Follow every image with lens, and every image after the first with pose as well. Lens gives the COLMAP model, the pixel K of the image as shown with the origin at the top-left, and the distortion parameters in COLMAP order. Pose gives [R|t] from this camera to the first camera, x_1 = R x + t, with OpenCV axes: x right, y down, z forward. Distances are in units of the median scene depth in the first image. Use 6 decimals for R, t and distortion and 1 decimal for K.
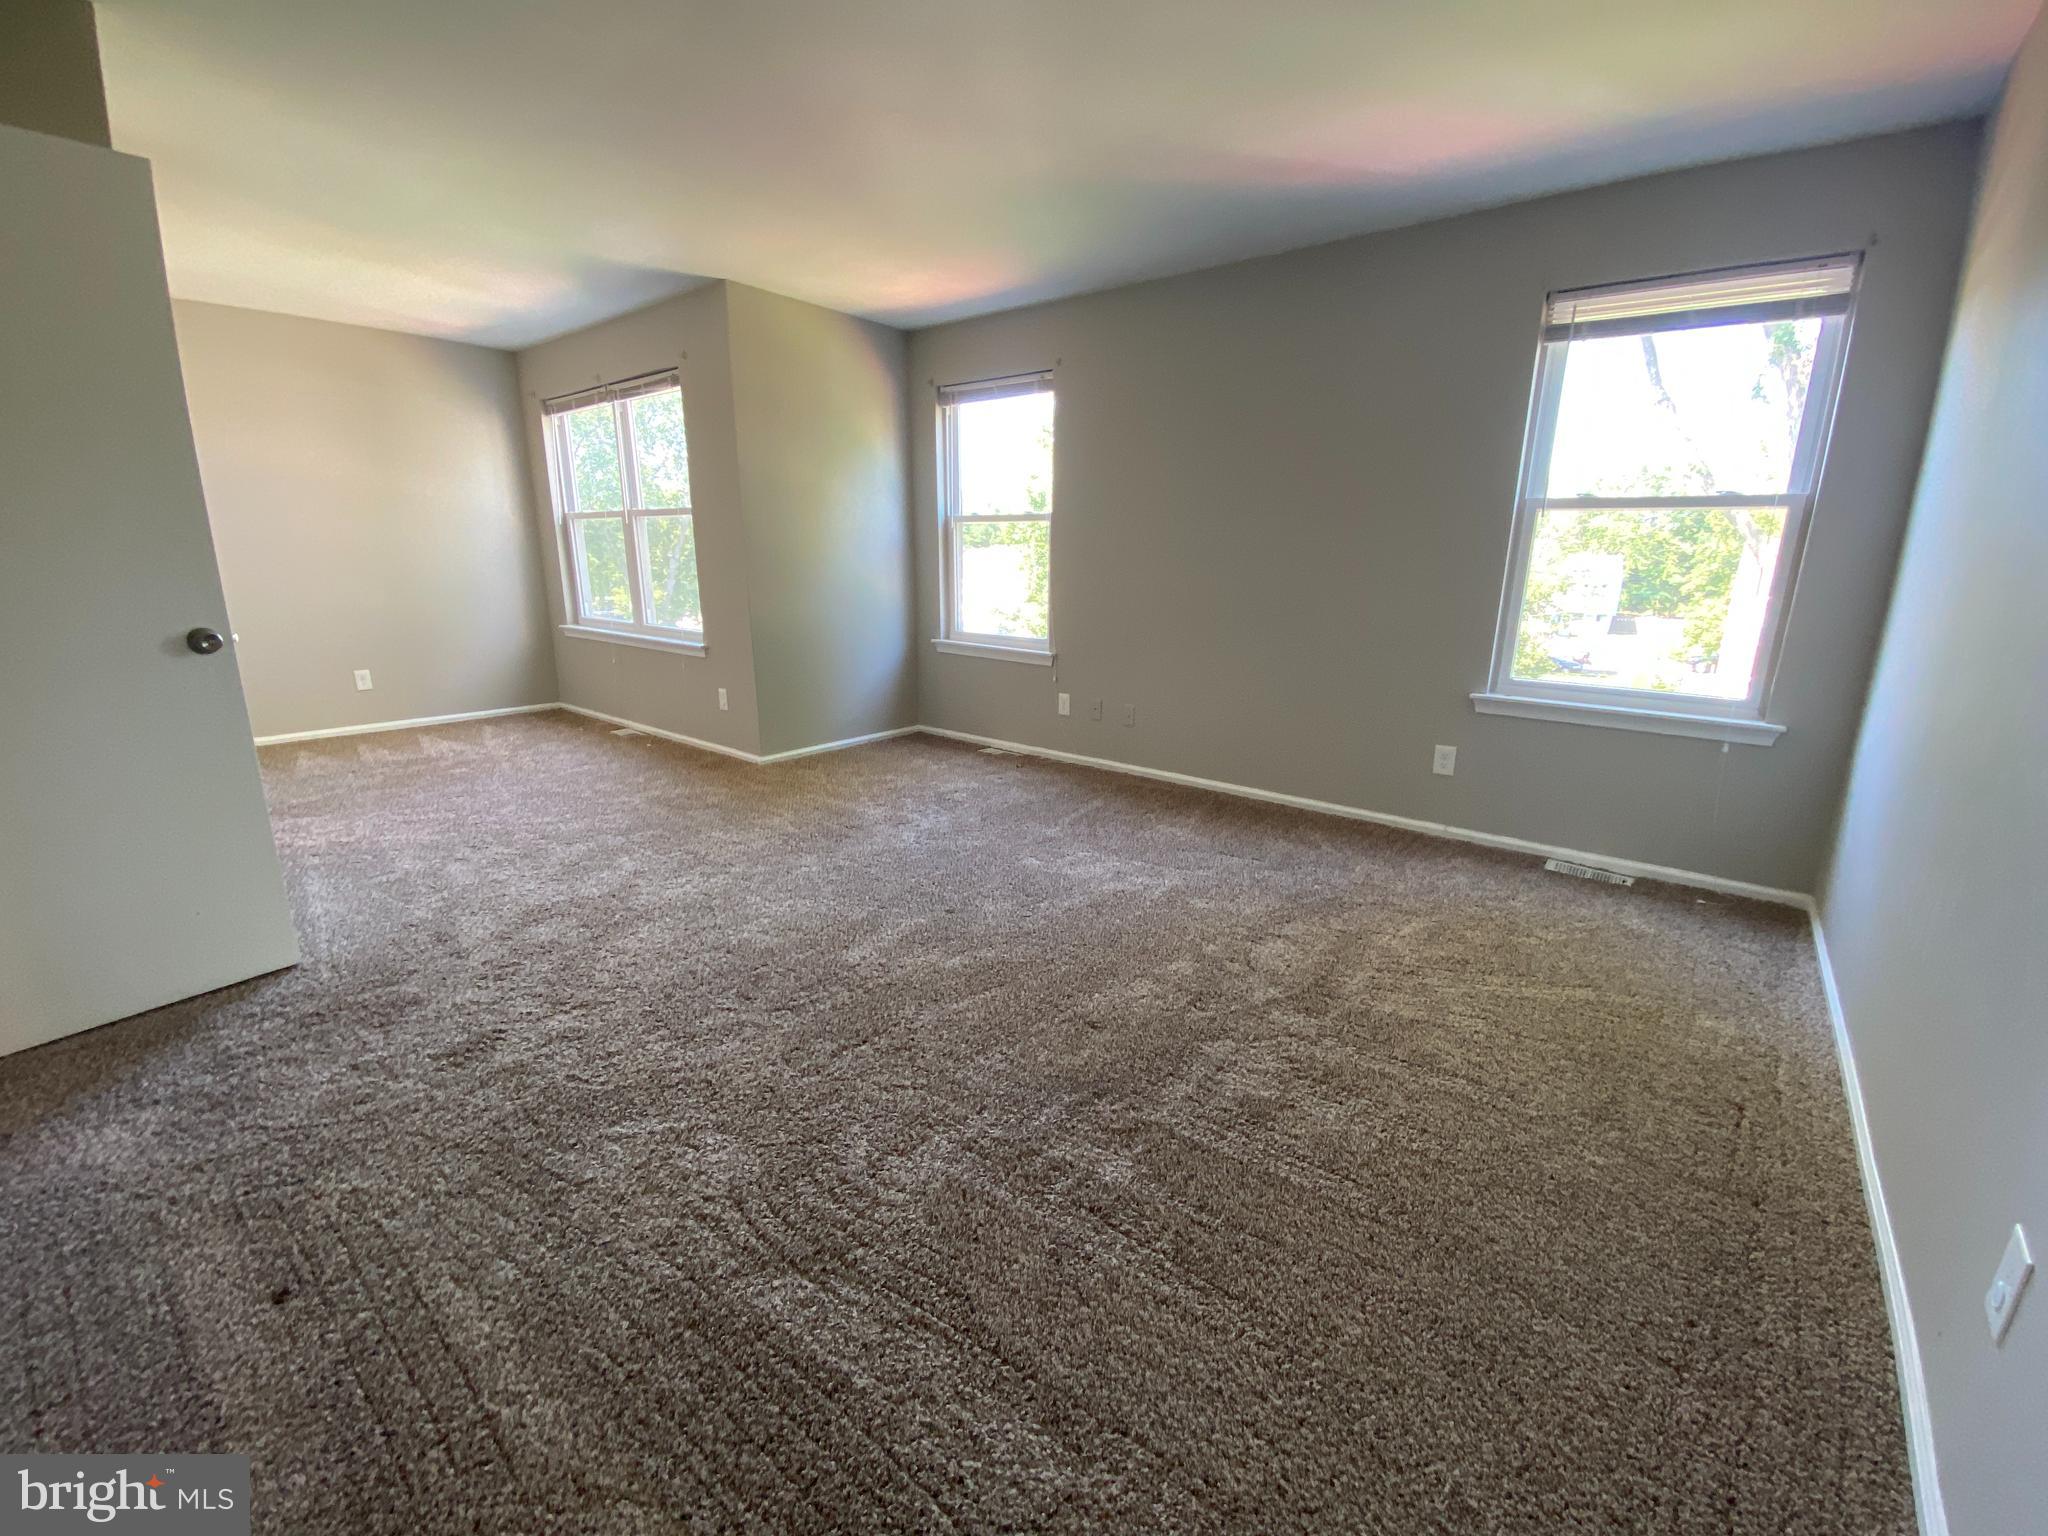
lens RADIAL K [[824.7, 0, 1029.8], [0, 824.7, 766.5], [0, 0, 1]] dist [0.007095, -0.013993]
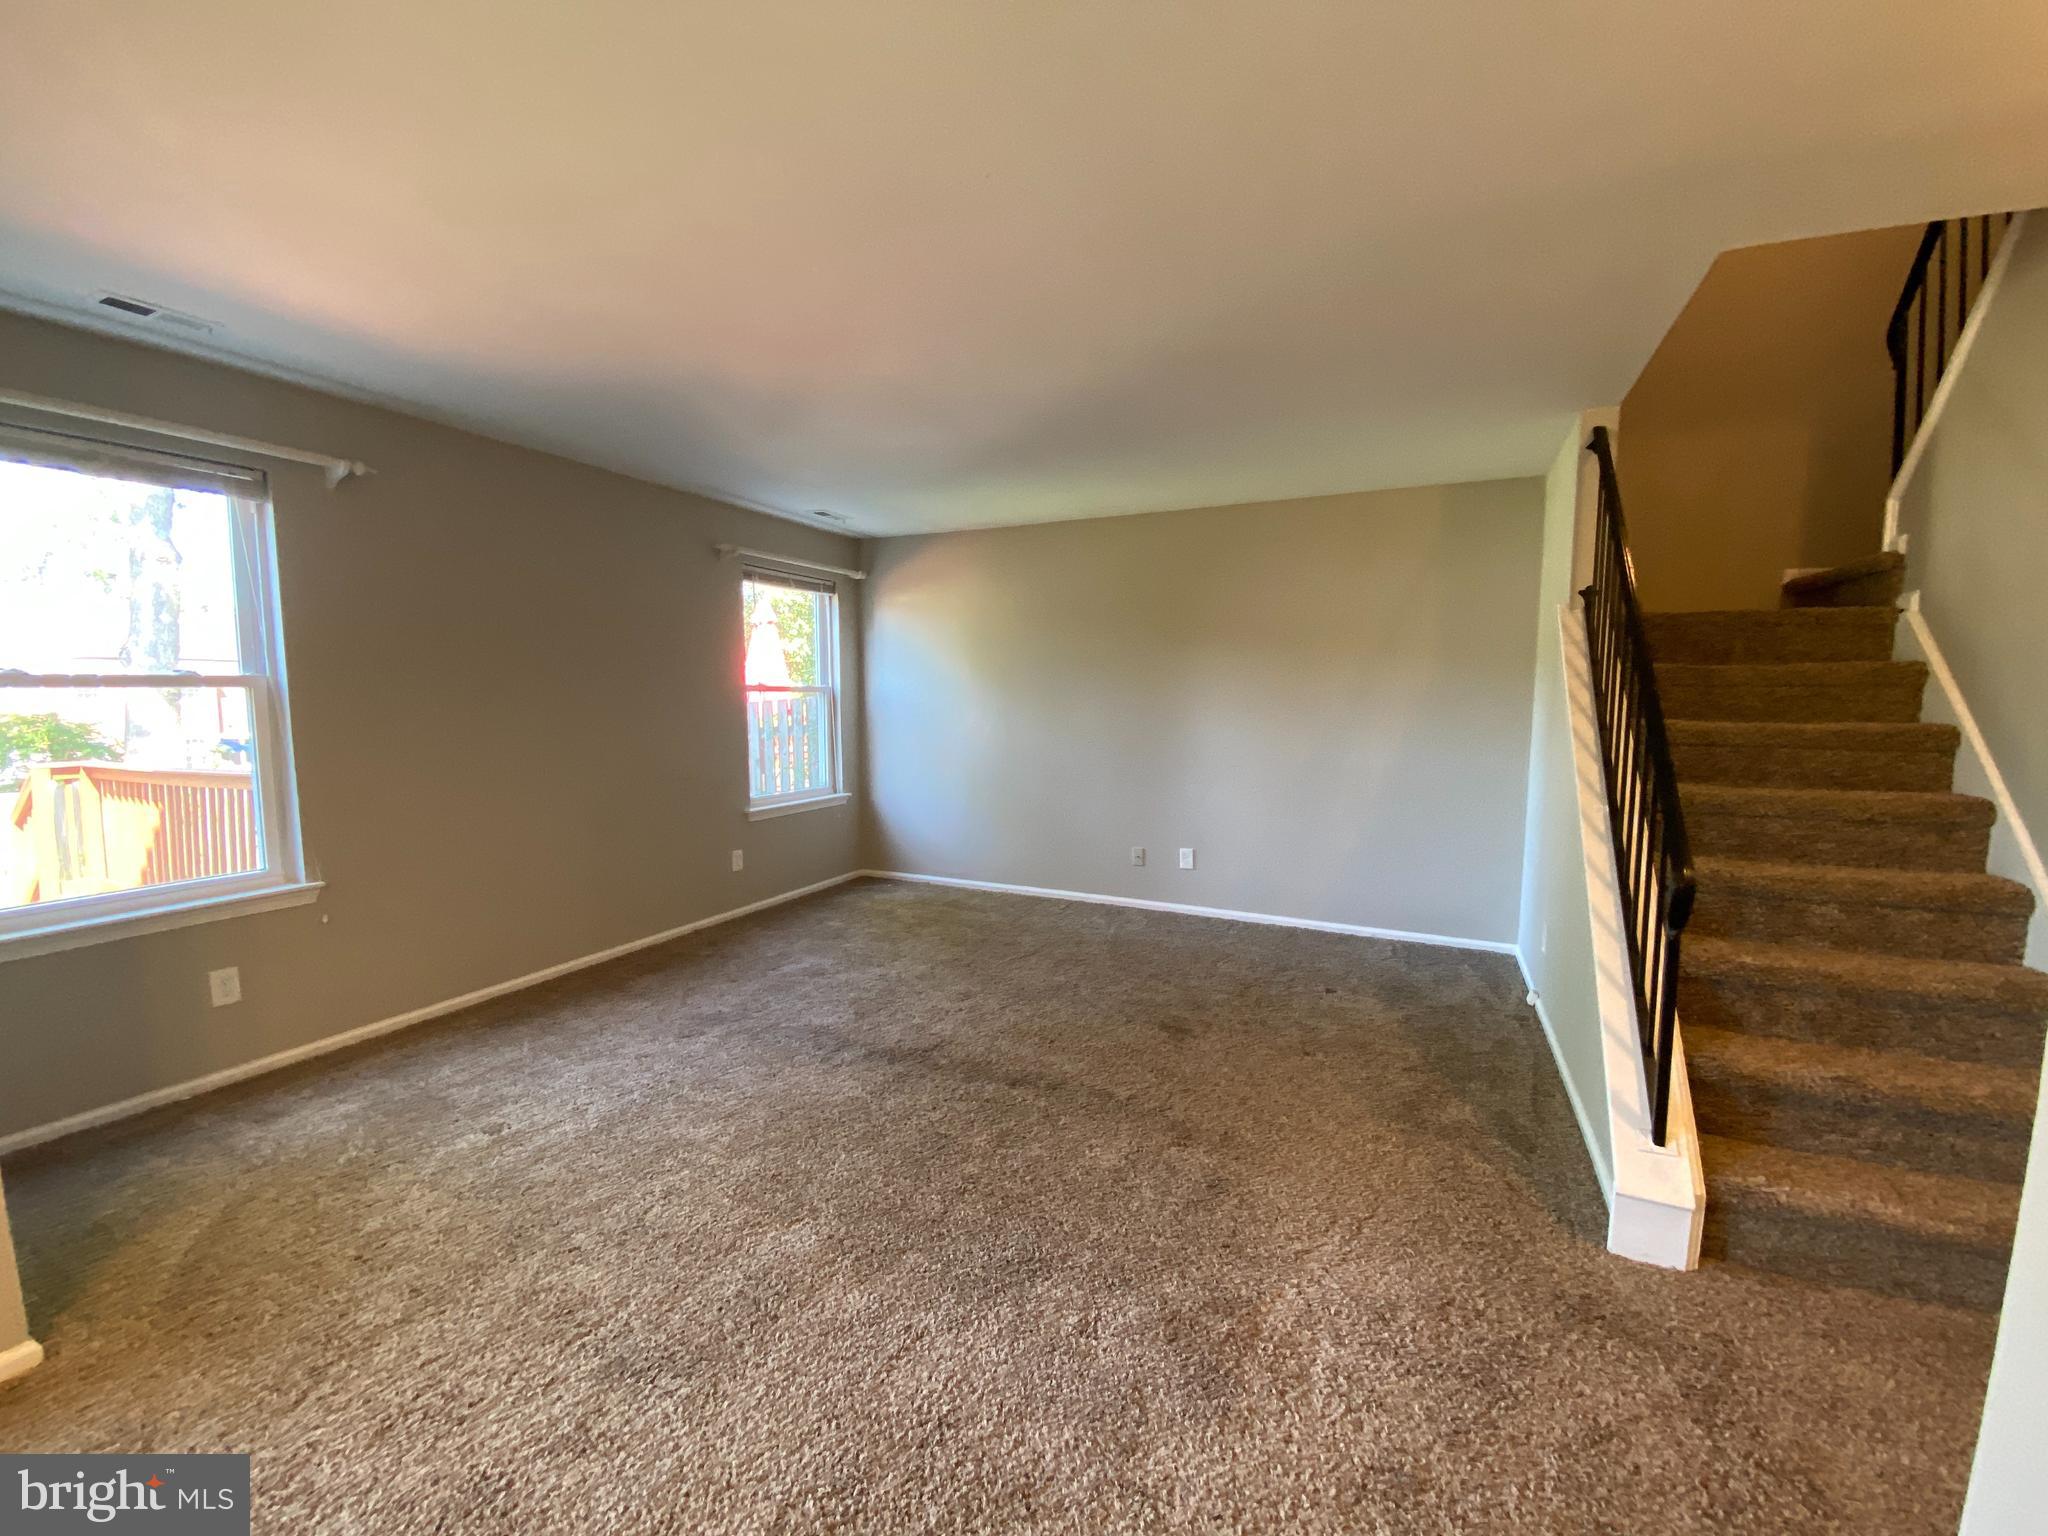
lens RADIAL K [[824.7, 0, 1039.8], [0, 824.7, 764.7], [0, 0, 1]] dist [0.007095, -0.013993]
pose [[-0.260139, -0.065908, 0.963319, -0.980091], [0.272911, 0.951969, 0.138830, -0.218282], [-0.926200, 0.299016, -0.229657, 0.794298]]
